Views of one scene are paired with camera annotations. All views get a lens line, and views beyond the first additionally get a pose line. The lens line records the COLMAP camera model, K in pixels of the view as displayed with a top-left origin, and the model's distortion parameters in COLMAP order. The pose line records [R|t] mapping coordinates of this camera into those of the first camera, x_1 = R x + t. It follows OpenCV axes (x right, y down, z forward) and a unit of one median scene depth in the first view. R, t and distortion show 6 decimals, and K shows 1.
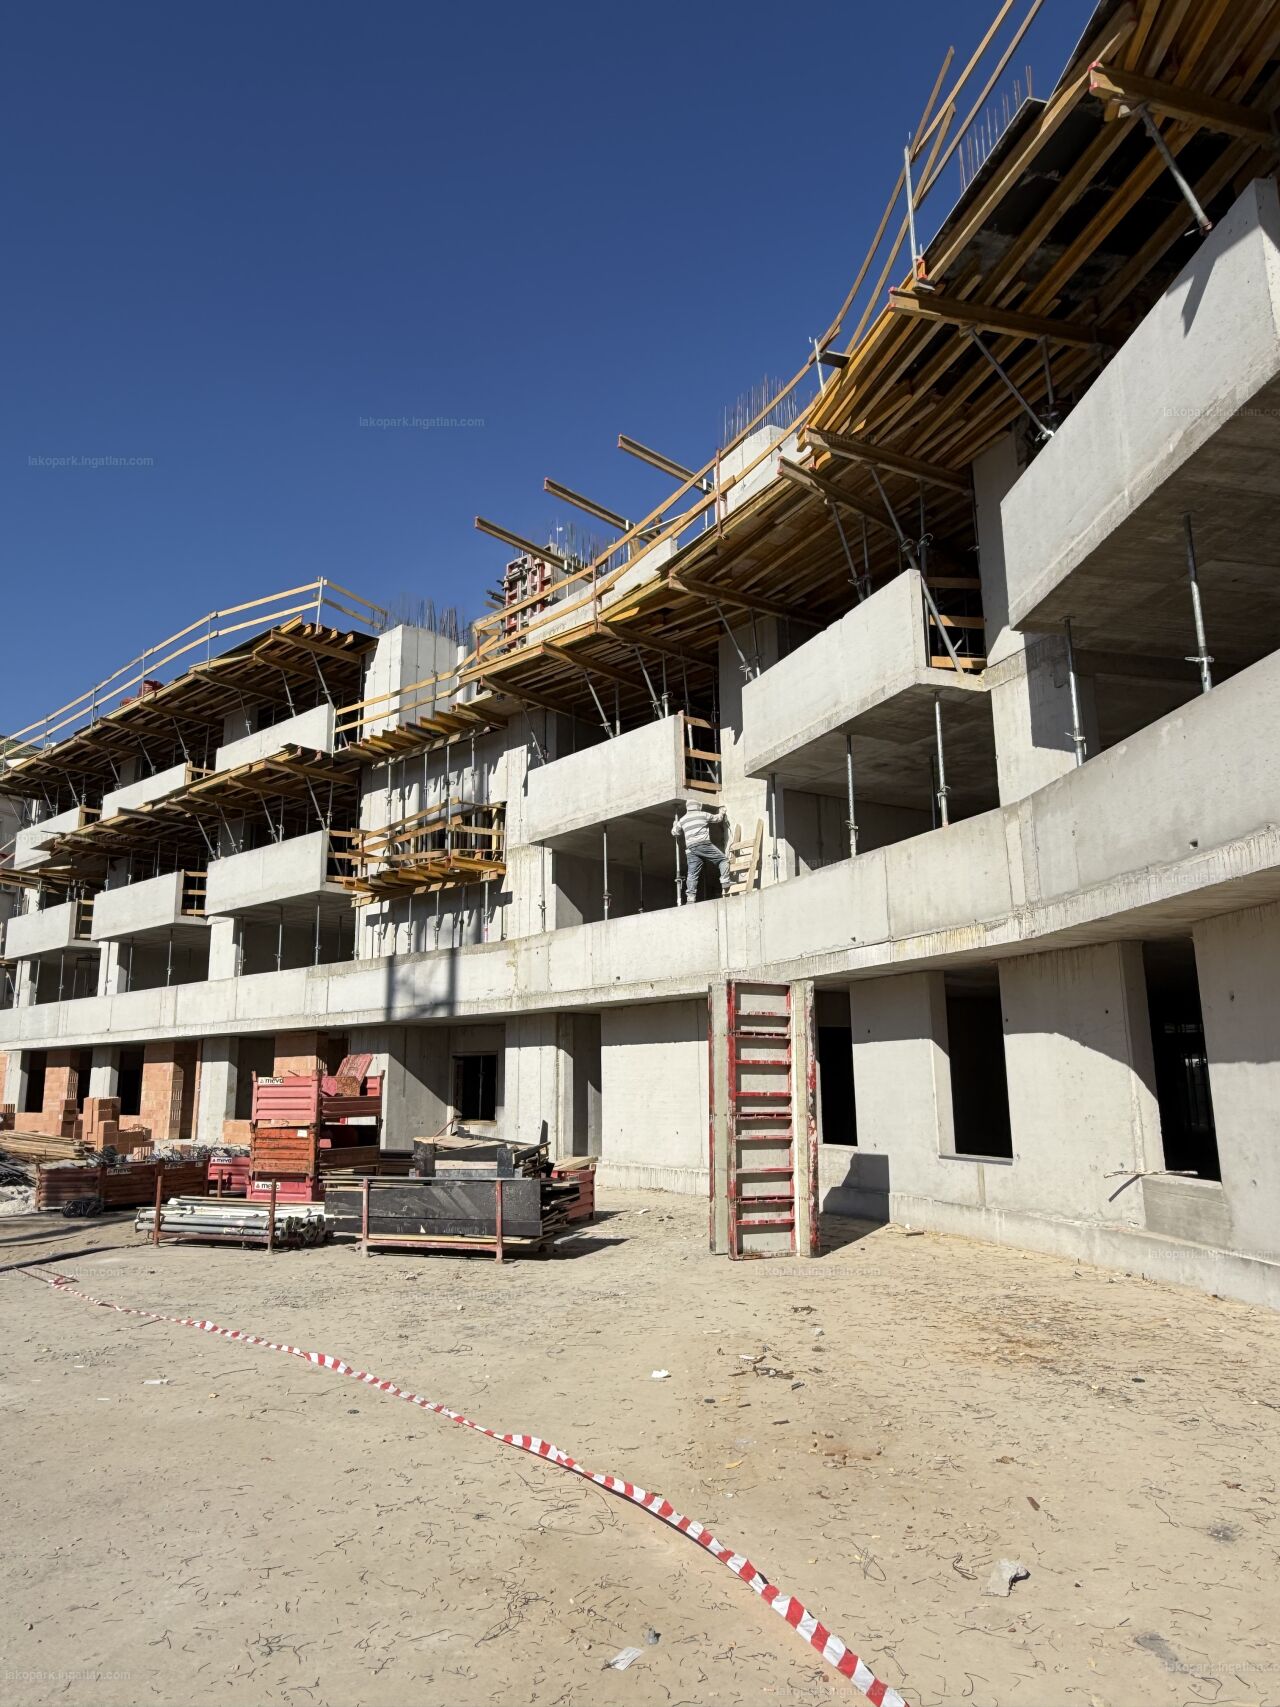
lens RADIAL K [[1111.2, 0, 632.0], [0, 1111.2, 865.8], [0, 0, 1]] dist [-0.000972, -0.002404]
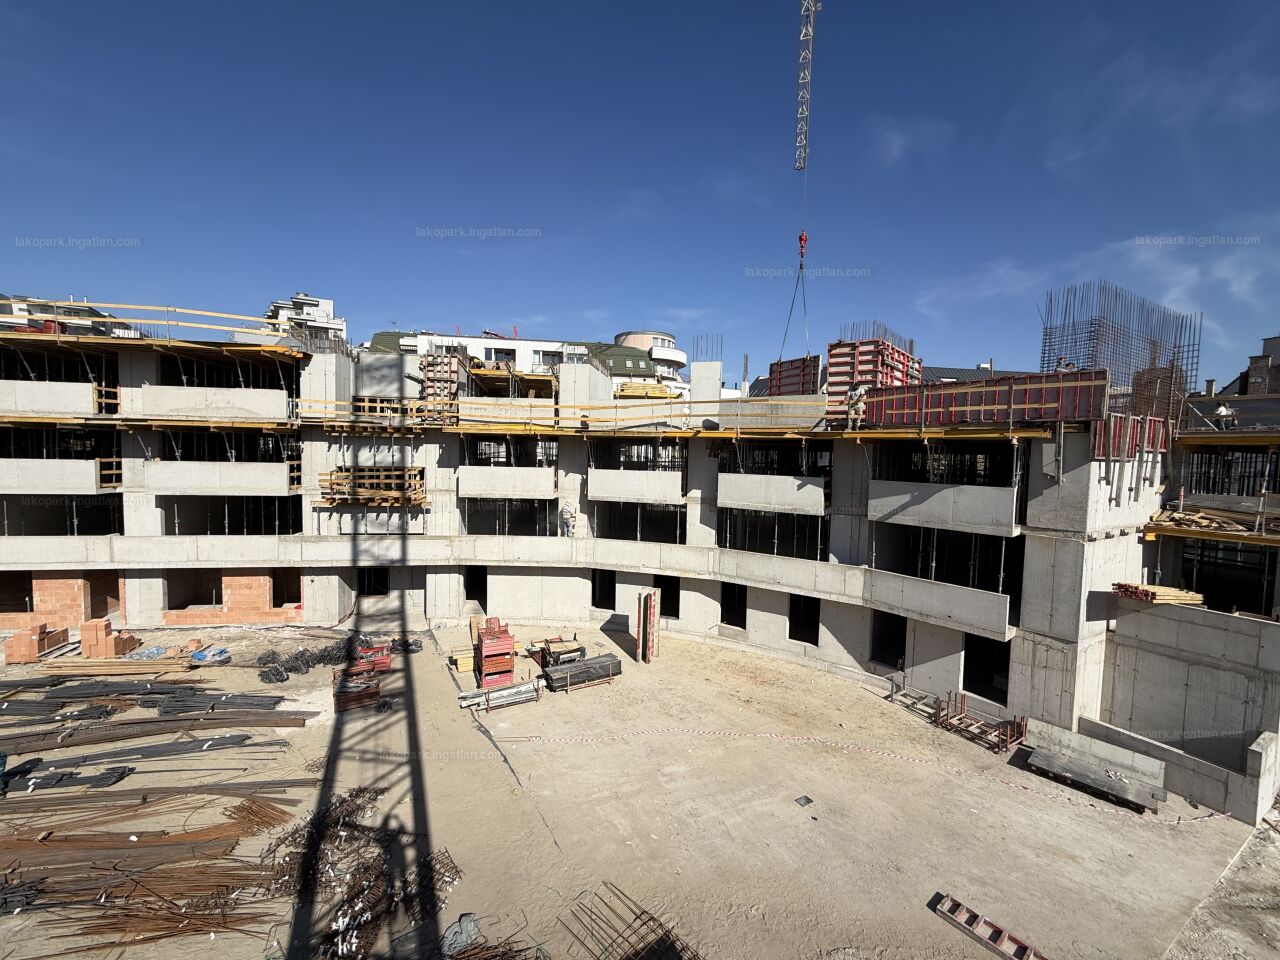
lens RADIAL K [[506.0, 0, 633.5], [0, 506.0, 482.4], [0, 0, 1]] dist [-0.000174, 0.000197]
pose [[0.632163, -0.021684, 0.774532, -0.834043], [-0.173222, 0.970353, 0.168549, -0.357059], [-0.755224, -0.240716, 0.609665, 0.064939]]
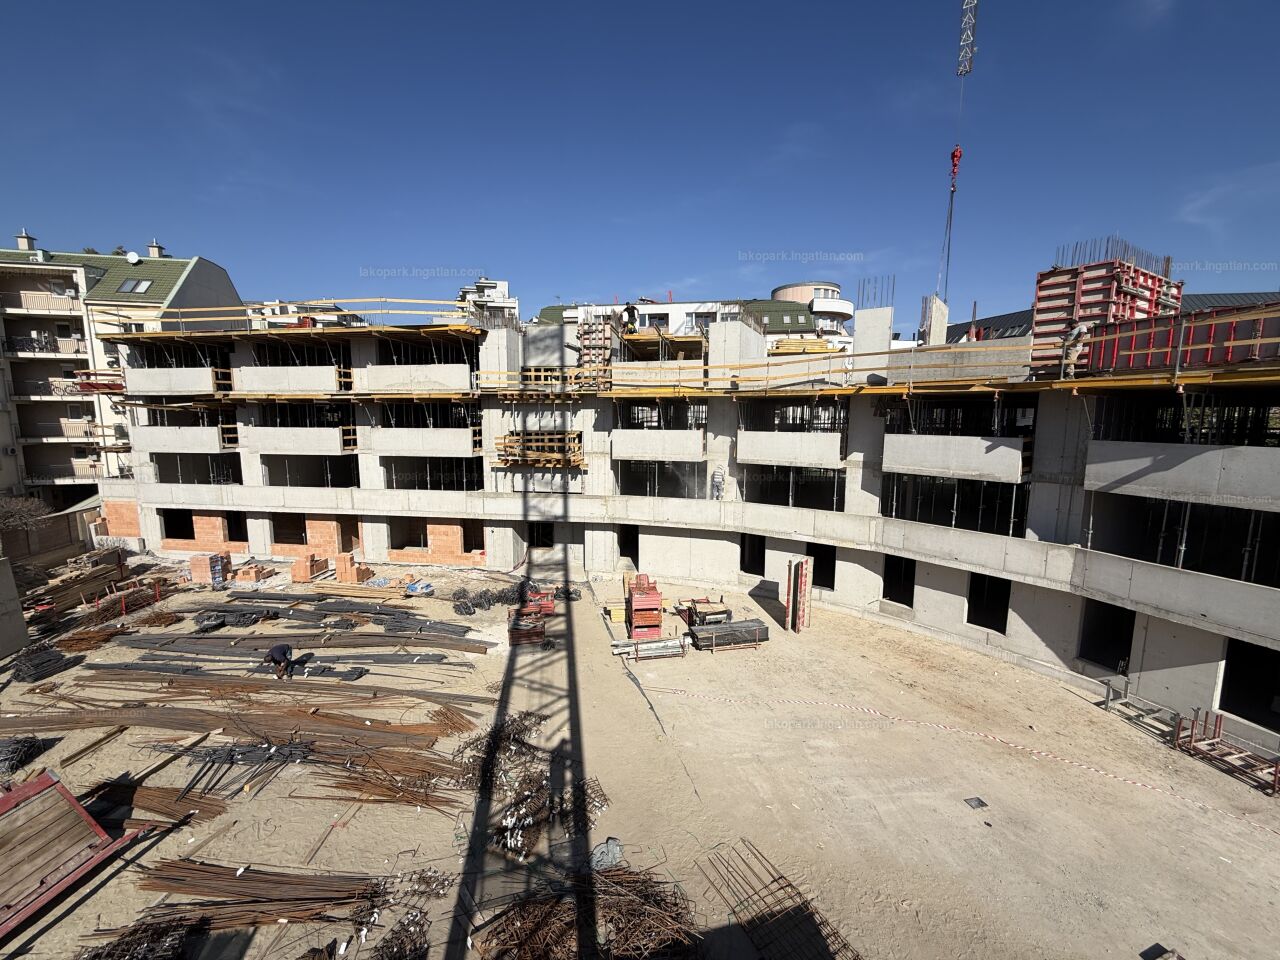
lens RADIAL K [[506.0, 0, 633.5], [0, 506.0, 480.9], [0, 0, 1]] dist [-0.000174, 0.000197]
pose [[0.832302, -0.060340, 0.551028, -0.820346], [-0.114472, 0.953921, 0.277363, -0.352859], [-0.542373, -0.293927, 0.787044, 0.063096]]
